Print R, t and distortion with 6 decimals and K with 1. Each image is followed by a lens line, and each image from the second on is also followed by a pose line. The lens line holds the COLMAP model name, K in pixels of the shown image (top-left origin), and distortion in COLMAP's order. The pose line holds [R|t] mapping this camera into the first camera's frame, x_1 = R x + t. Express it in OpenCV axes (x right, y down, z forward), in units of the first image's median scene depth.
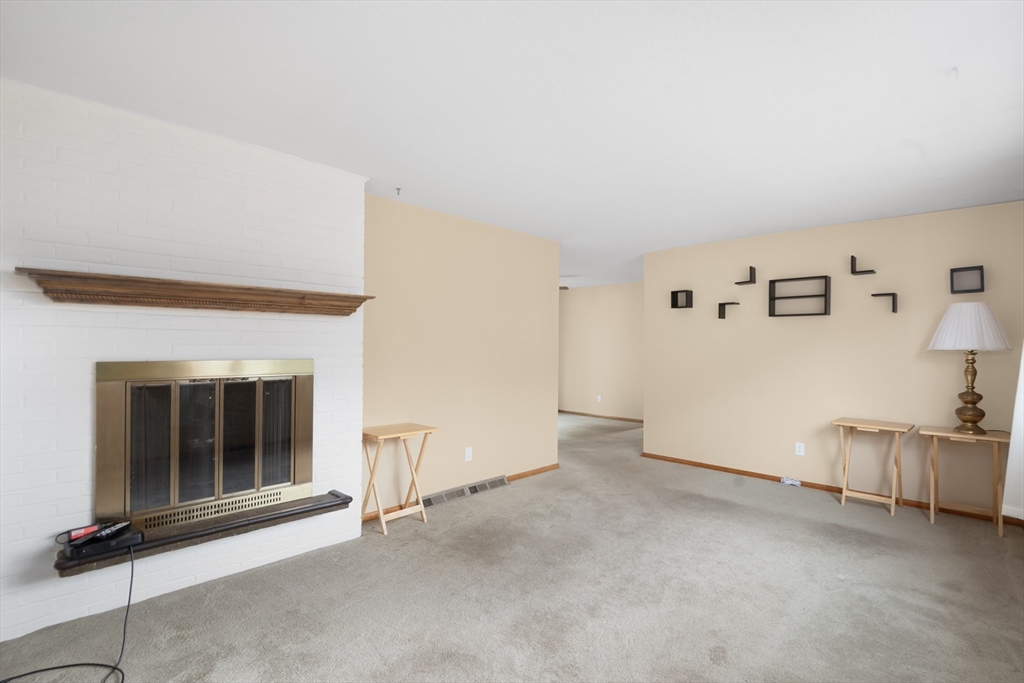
lens RADIAL K [[496.6, 0, 512.0], [0, 496.6, 341.5], [0, 0, 1]] dist [-0.000212, -0.000087]
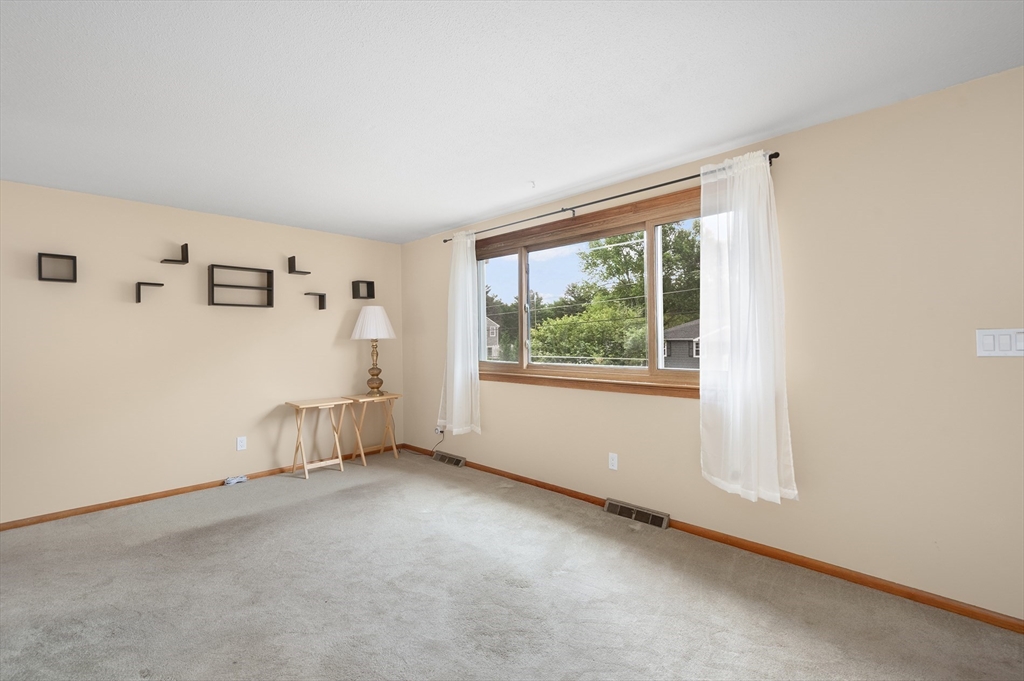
lens RADIAL K [[453.7, 0, 542.3], [0, 453.7, 338.8], [0, 0, 1]] dist [0.001103, 0.000190]
pose [[-0.051940, -0.016560, 0.998513, -0.383674], [-0.003064, 0.999860, 0.016423, -0.005586], [-0.998646, -0.002207, -0.051983, 0.519616]]
